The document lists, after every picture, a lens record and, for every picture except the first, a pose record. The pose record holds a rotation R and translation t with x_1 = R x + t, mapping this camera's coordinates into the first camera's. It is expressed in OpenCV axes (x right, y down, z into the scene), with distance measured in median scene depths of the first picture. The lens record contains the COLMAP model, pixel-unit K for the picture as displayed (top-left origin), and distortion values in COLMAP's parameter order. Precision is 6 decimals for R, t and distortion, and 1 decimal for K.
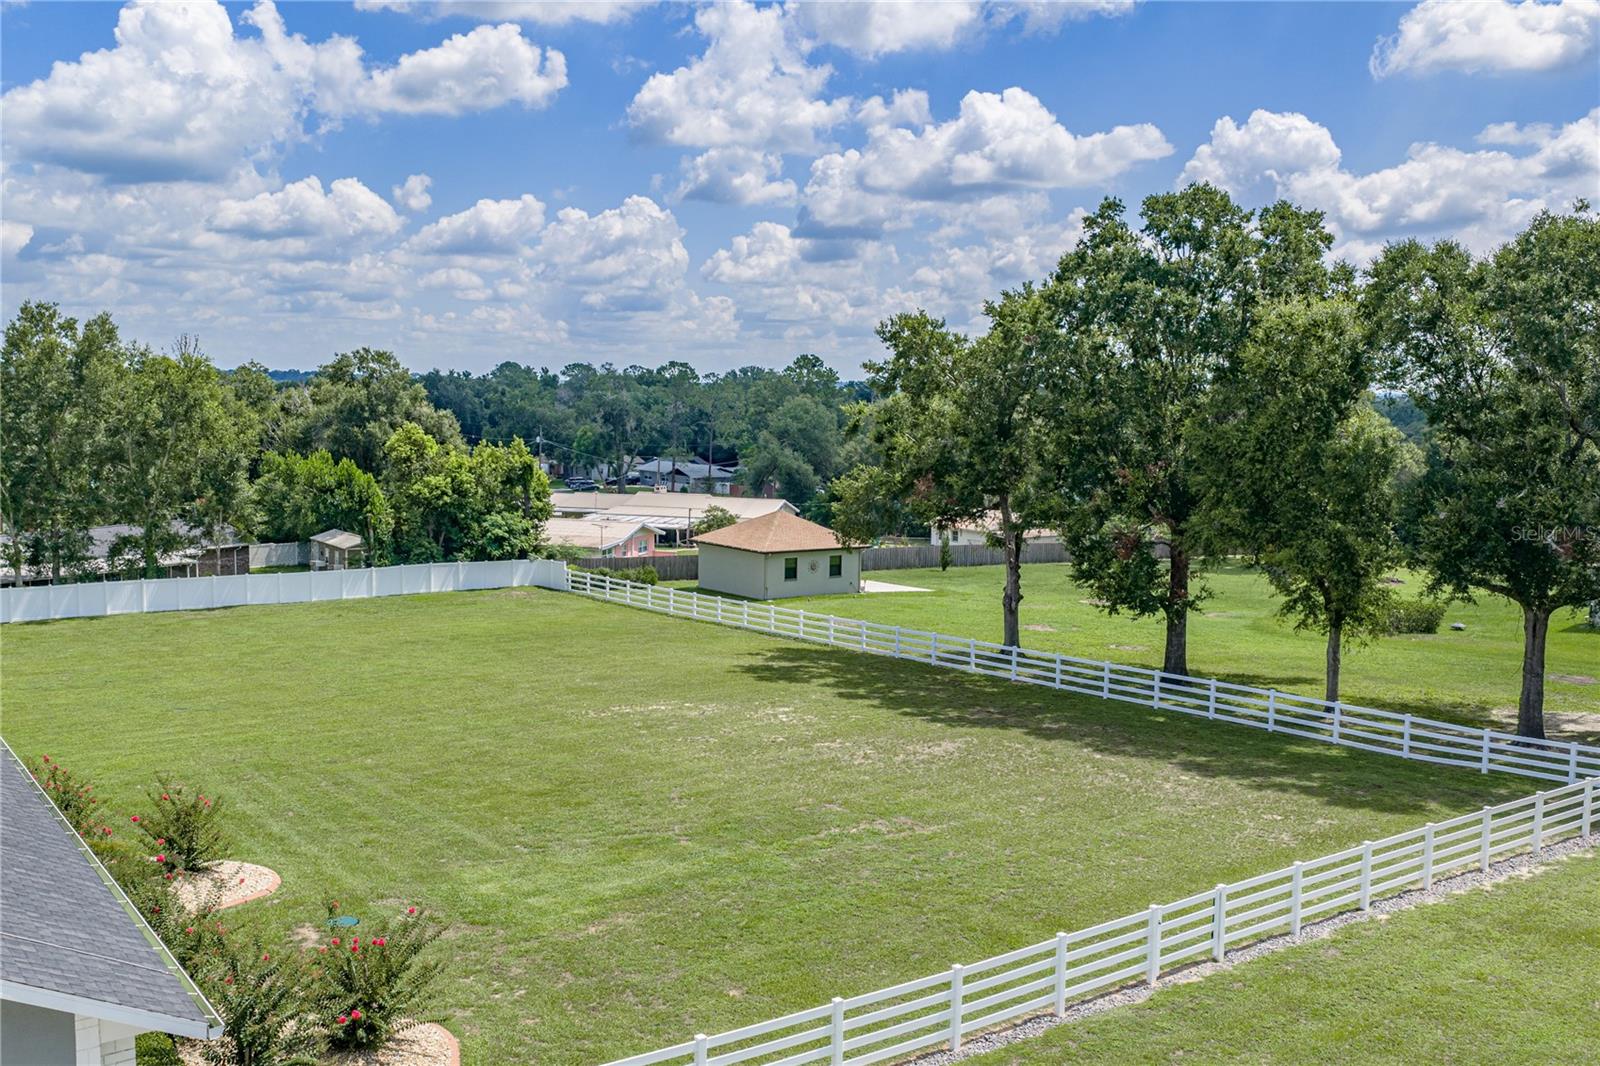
lens RADIAL K [[1452.3, 0, 801.6], [0, 1452.3, 530.3], [0, 0, 1]] dist [0.023890, -0.000514]
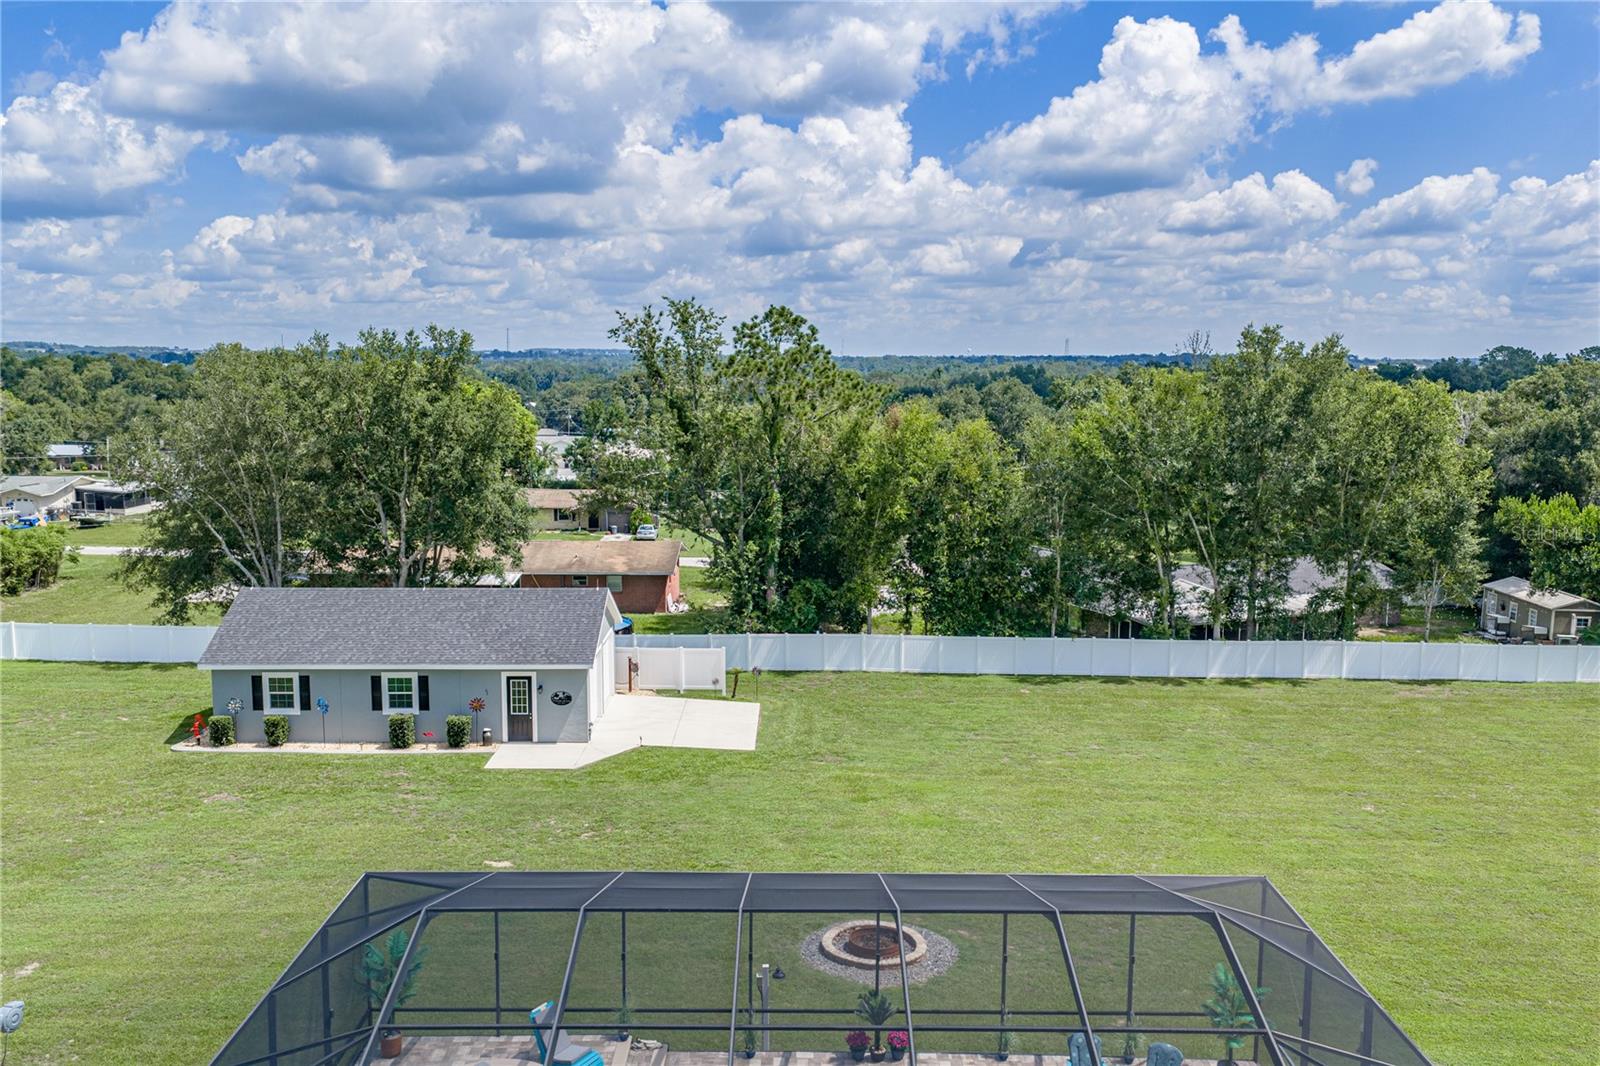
lens RADIAL K [[1337.9, 0, 807.9], [0, 1337.9, 519.7], [0, 0, 1]] dist [0.029306, -0.013850]
pose [[0.802561, 0.055636, -0.593970, -0.224623], [-0.046987, 0.998444, 0.030035, -0.044374], [0.594717, 0.003804, 0.803926, 0.161240]]
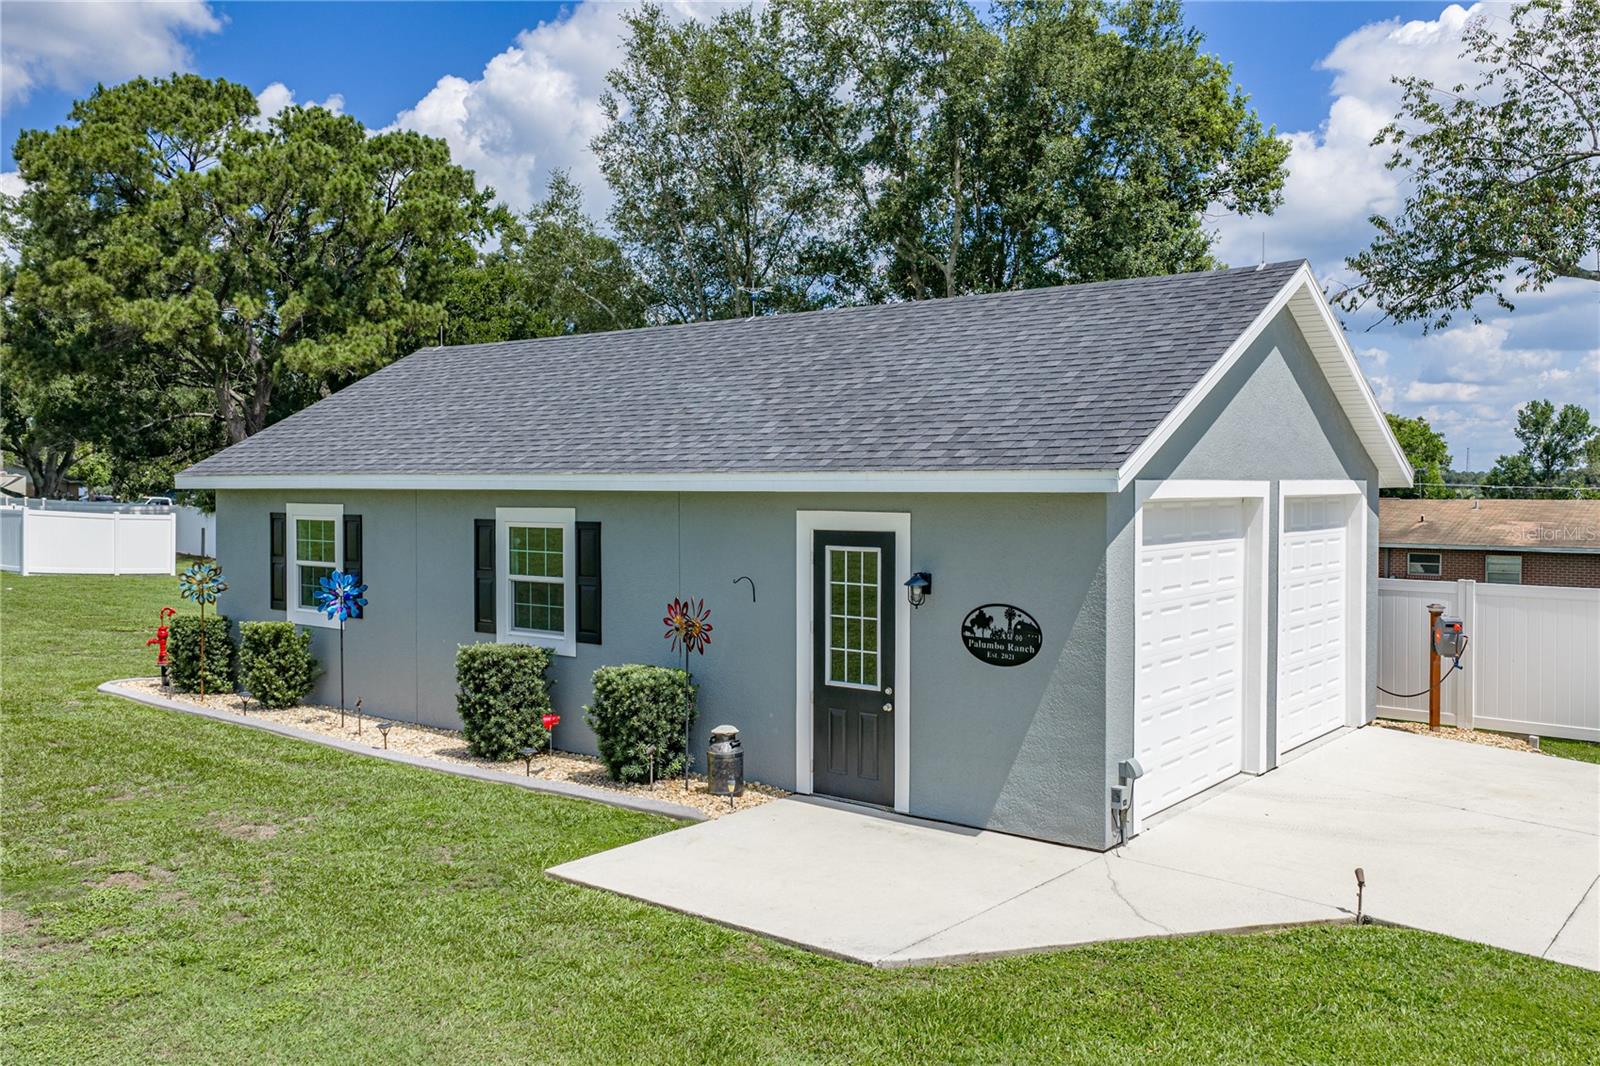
lens RADIAL K [[1337.9, 0, 816.8], [0, 1337.9, 525.8], [0, 0, 1]] dist [0.029306, -0.013850]
pose [[0.257771, 0.010070, -0.966154, -0.516716], [-0.091293, 0.995726, -0.013979, 0.044681], [0.961883, 0.091807, 0.257588, 0.499059]]
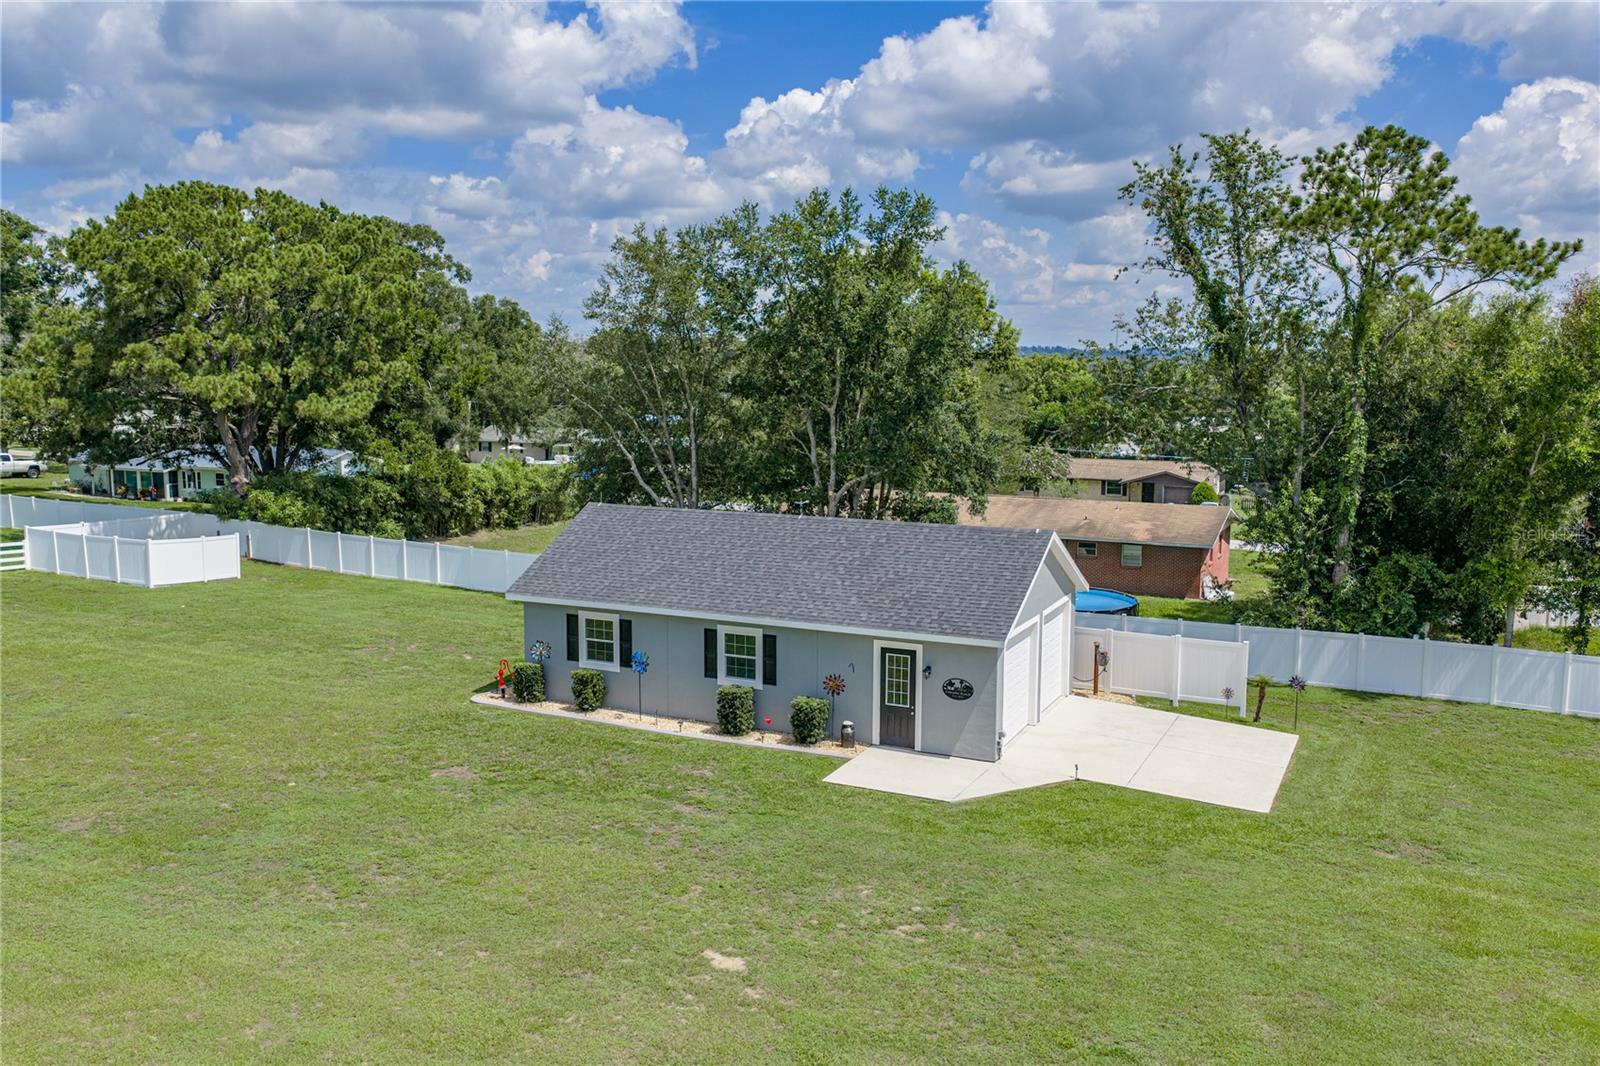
lens RADIAL K [[1337.9, 0, 791.5], [0, 1337.9, 537.7], [0, 0, 1]] dist [0.029306, -0.013850]
pose [[0.458221, 0.101940, -0.882973, -0.339499], [-0.082164, 0.994006, 0.072120, -0.011659], [0.885032, 0.039501, 0.463850, 0.339808]]
